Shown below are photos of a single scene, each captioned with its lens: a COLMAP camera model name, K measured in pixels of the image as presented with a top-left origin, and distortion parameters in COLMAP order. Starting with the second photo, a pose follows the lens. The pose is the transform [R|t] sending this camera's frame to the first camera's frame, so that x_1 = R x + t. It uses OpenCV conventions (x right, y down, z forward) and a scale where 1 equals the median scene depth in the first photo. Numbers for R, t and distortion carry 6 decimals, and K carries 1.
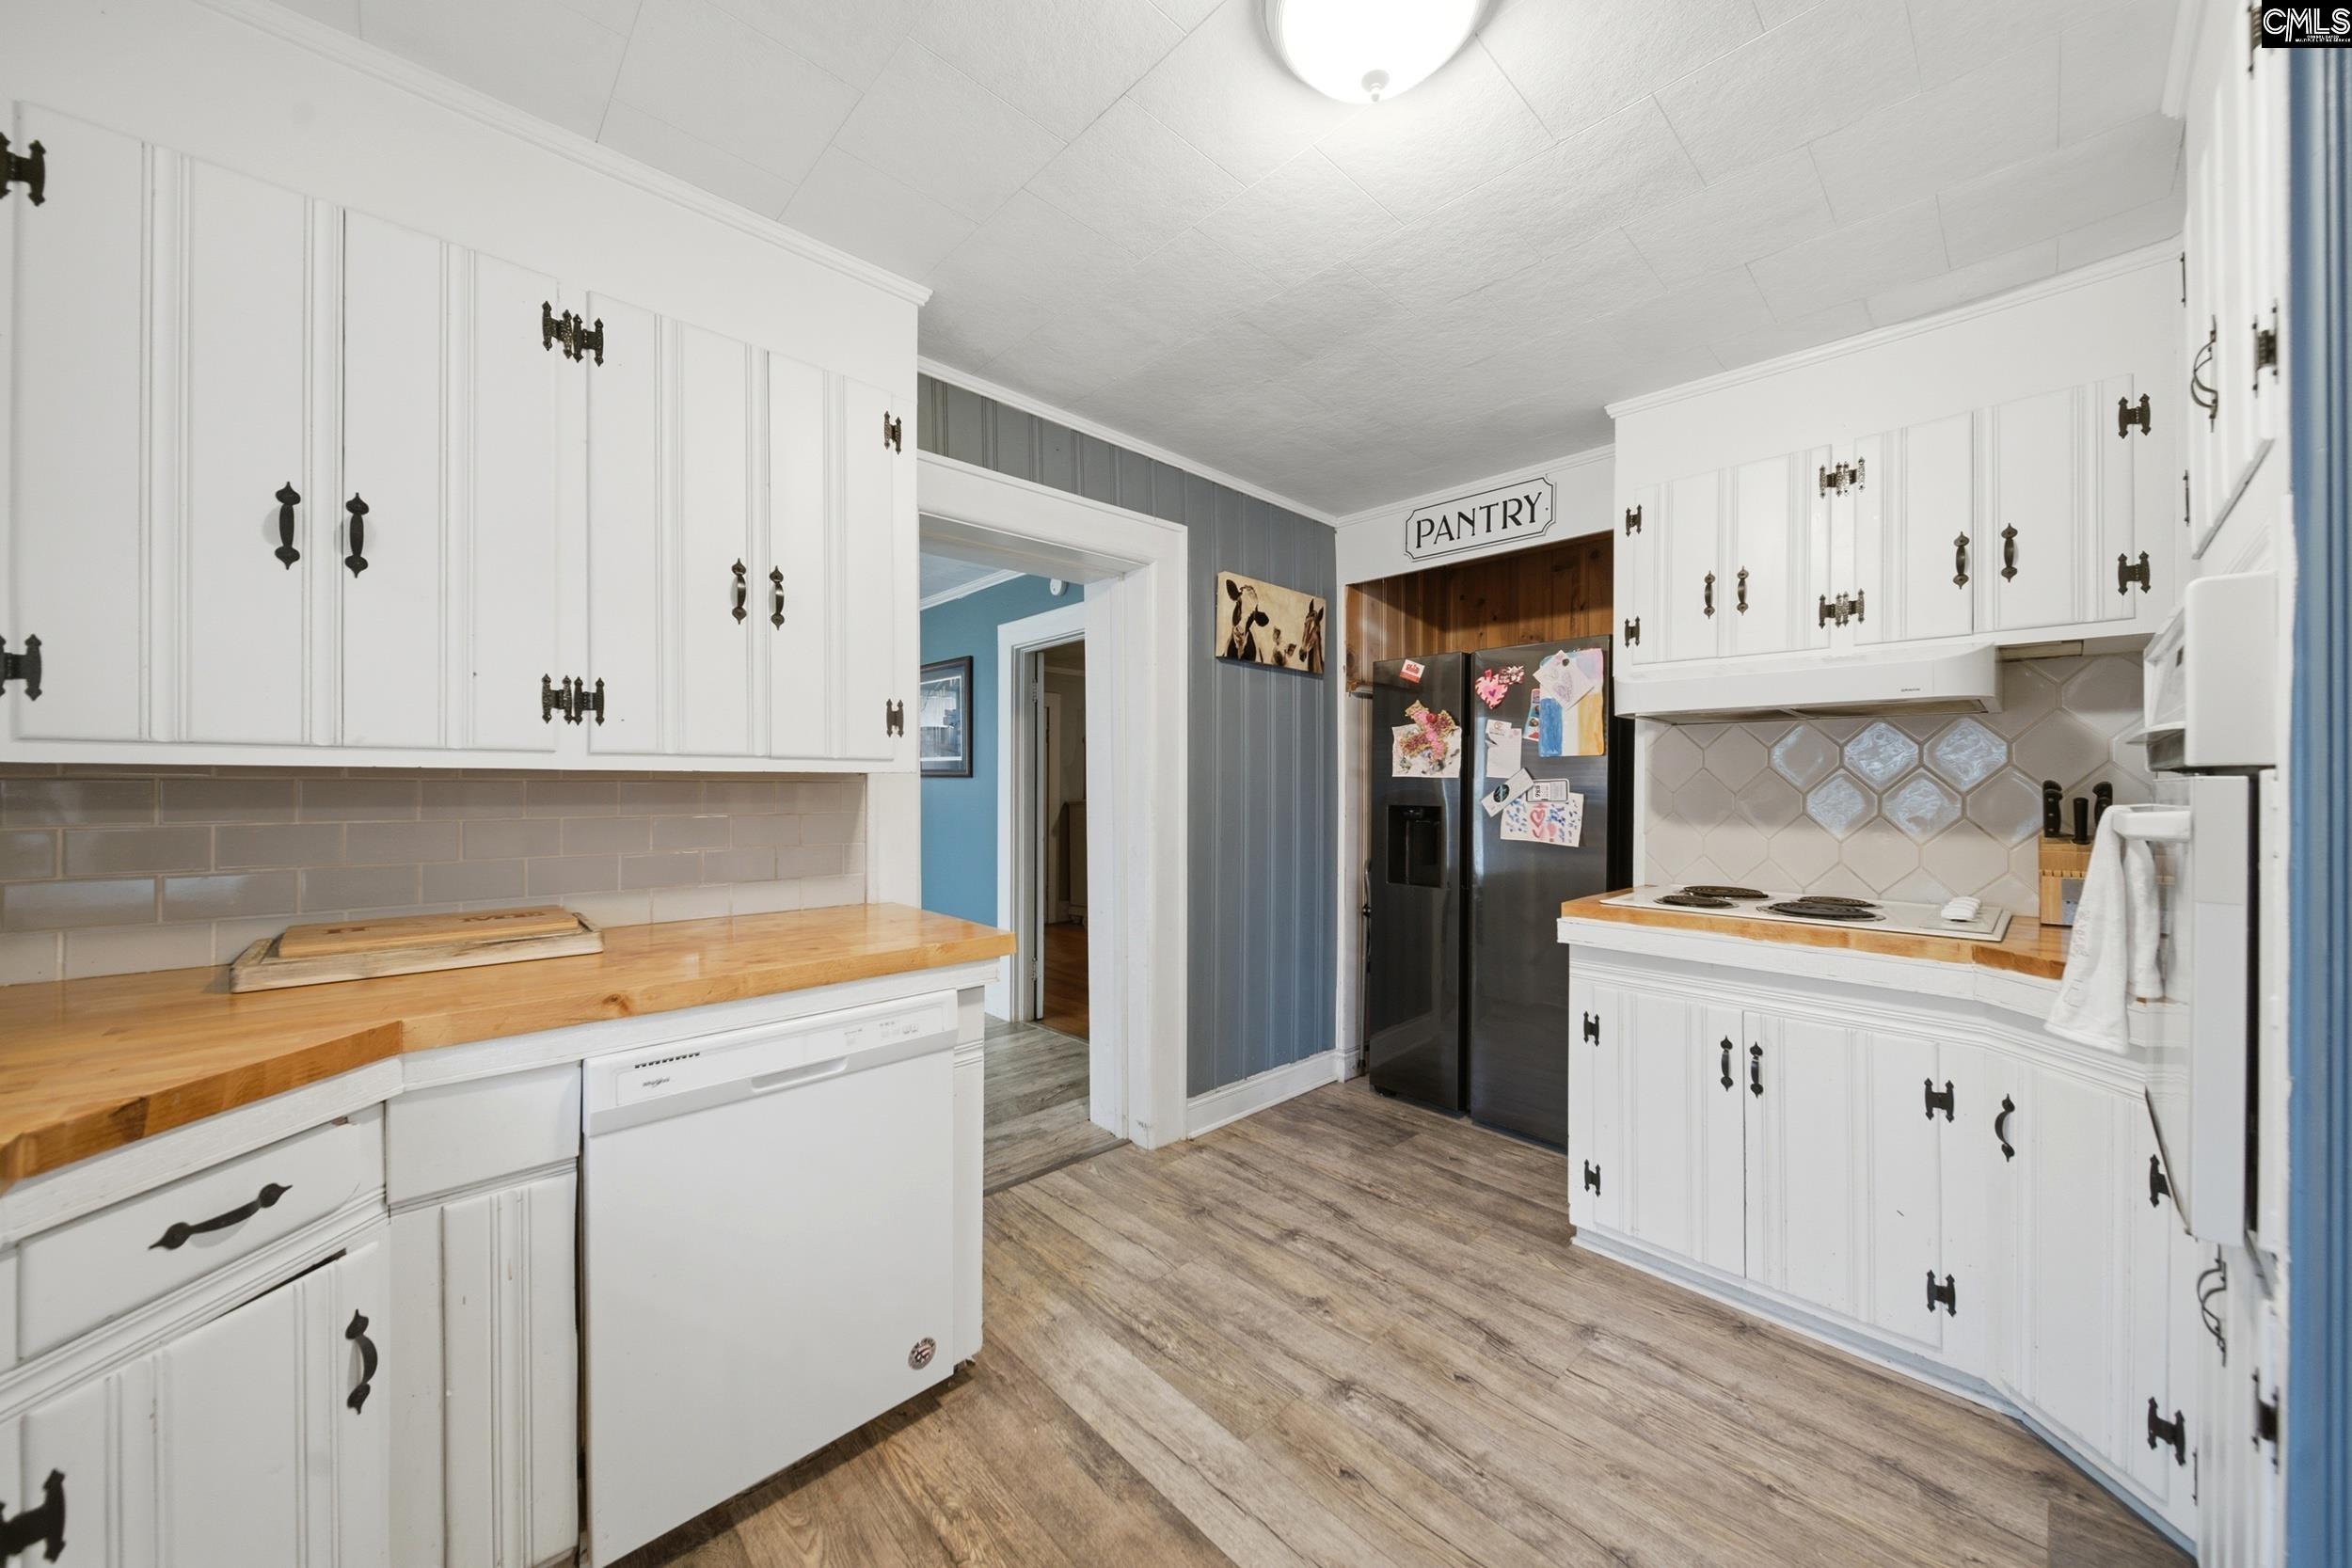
lens RADIAL K [[822.9, 0, 1175.6], [0, 822.9, 779.1], [0, 0, 1]] dist [-0.001492, -0.000299]
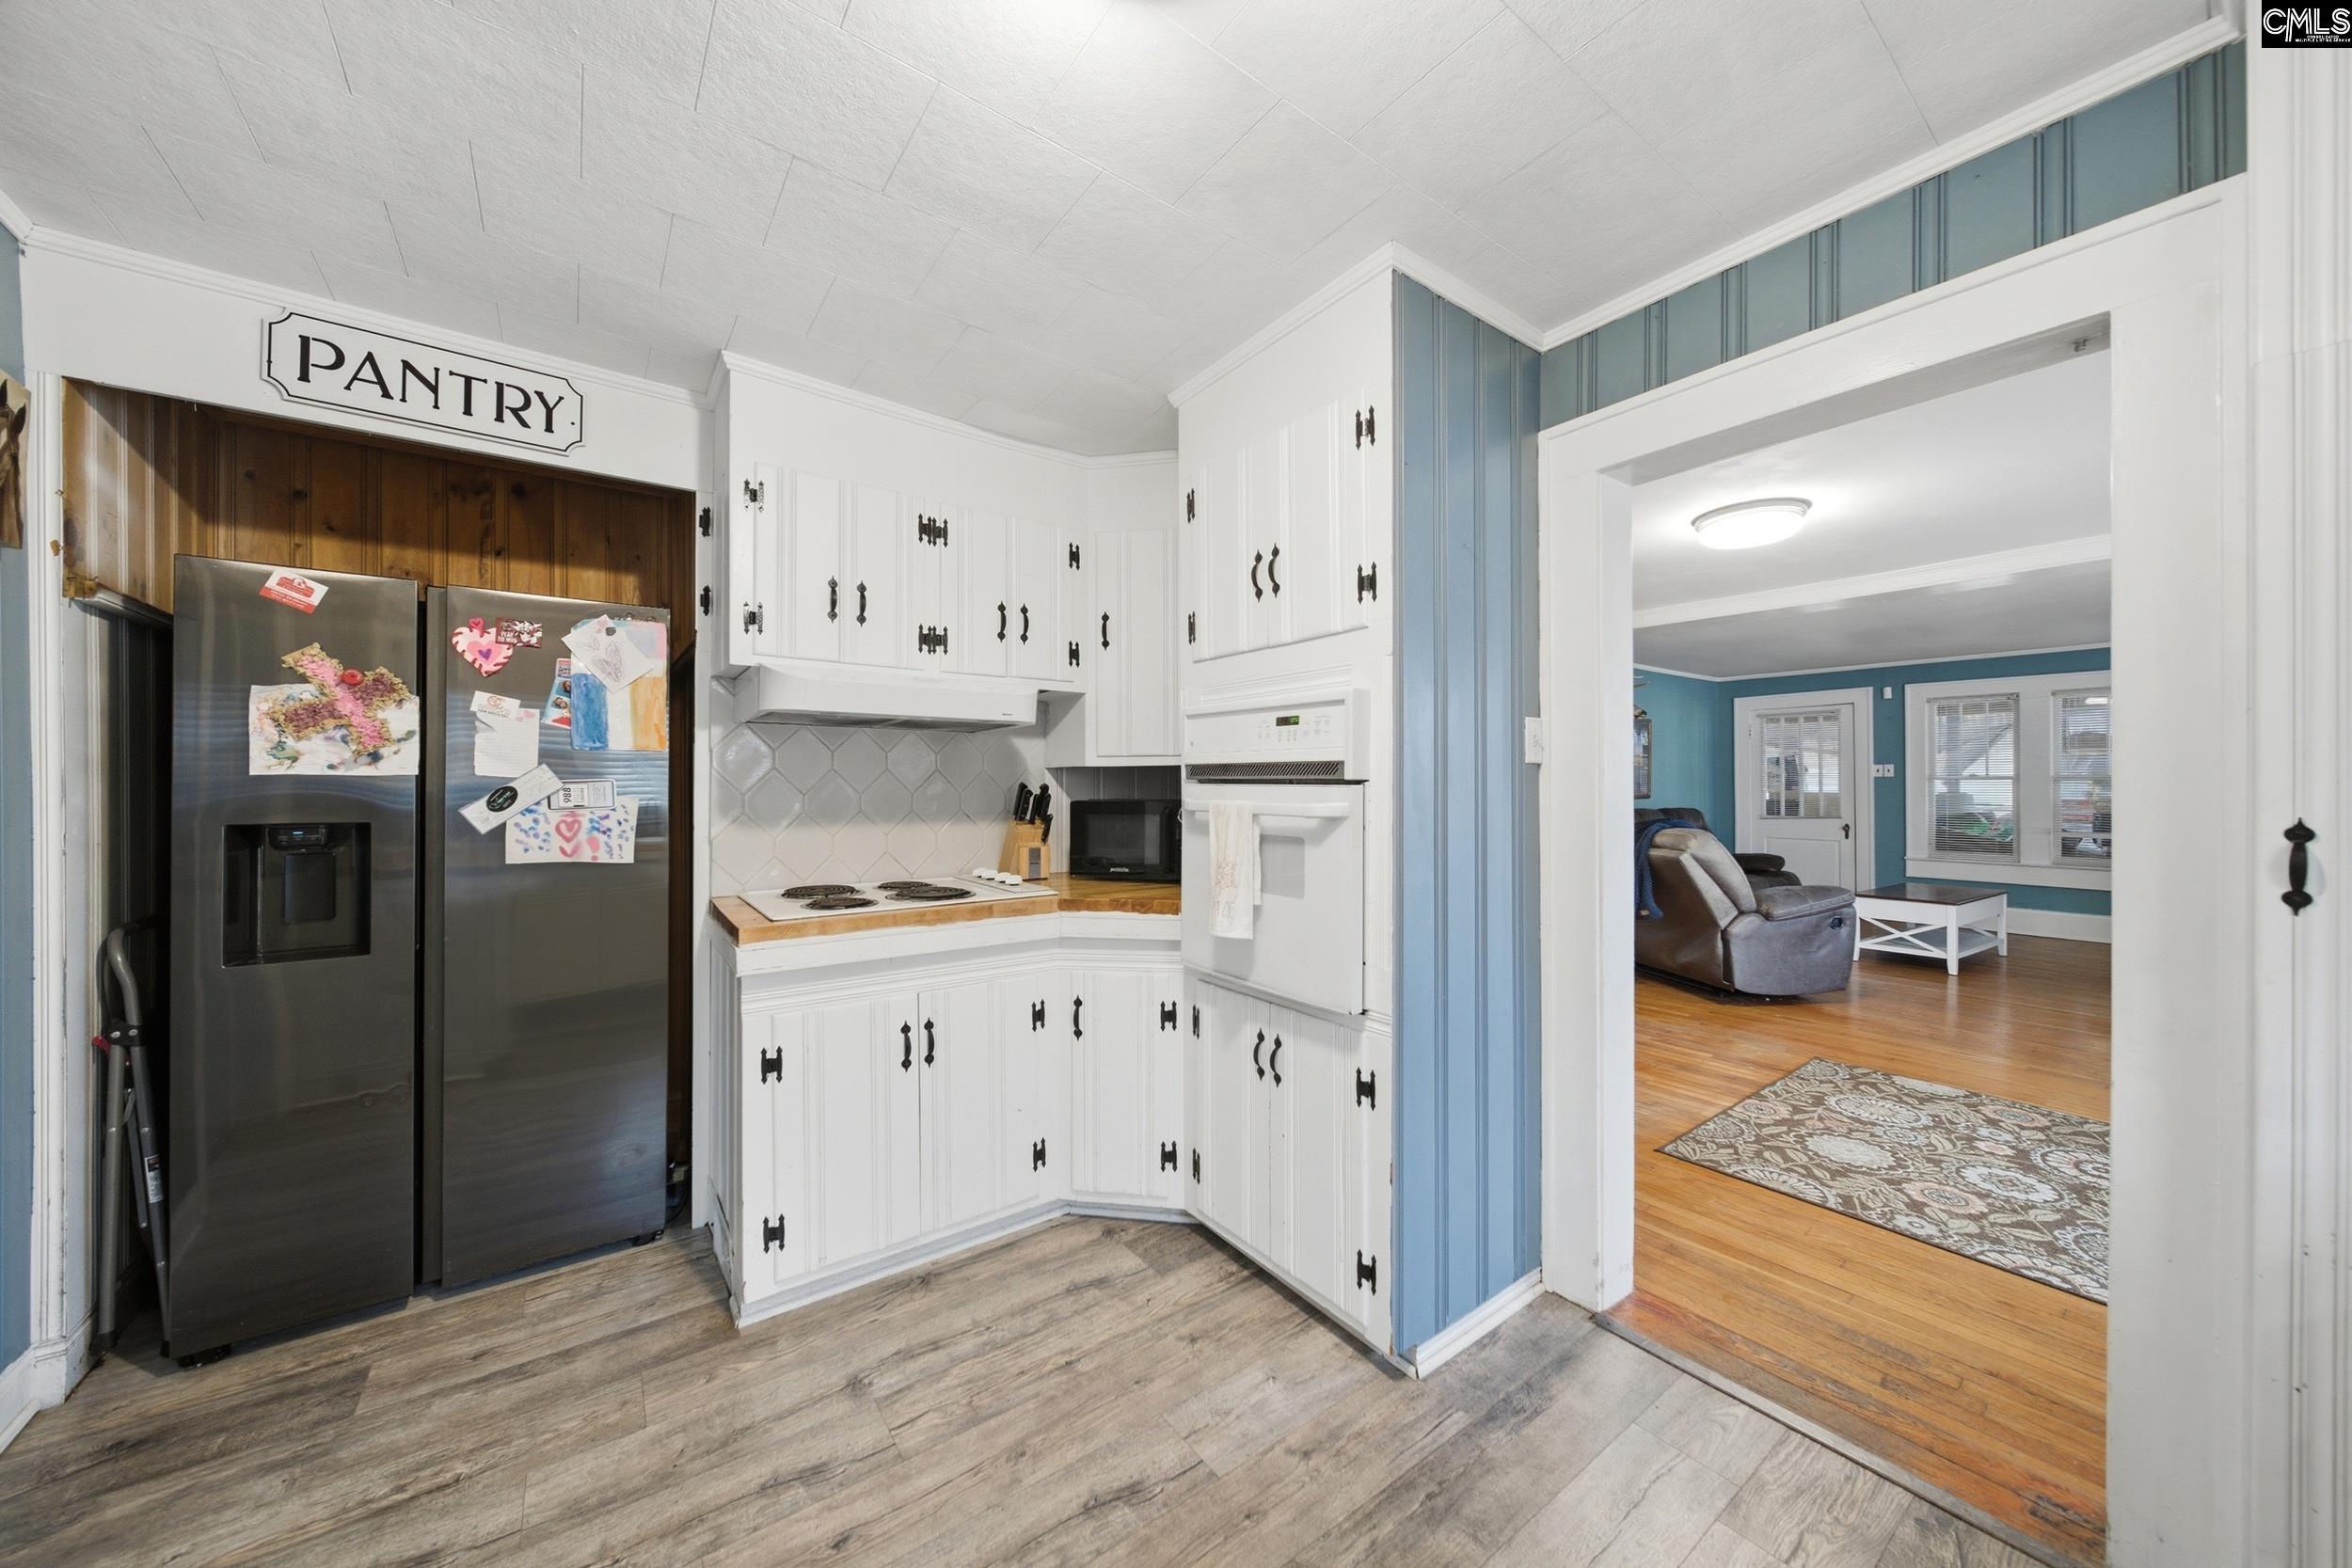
lens RADIAL K [[822.9, 0, 1175.6], [0, 822.9, 779.1], [0, 0, 1]] dist [-0.001492, -0.000299]
pose [[0.115464, -0.000371, 0.993312, -0.249914], [-0.007496, 0.999971, 0.001245, -0.005080], [-0.993283, -0.007590, 0.115458, 0.372295]]
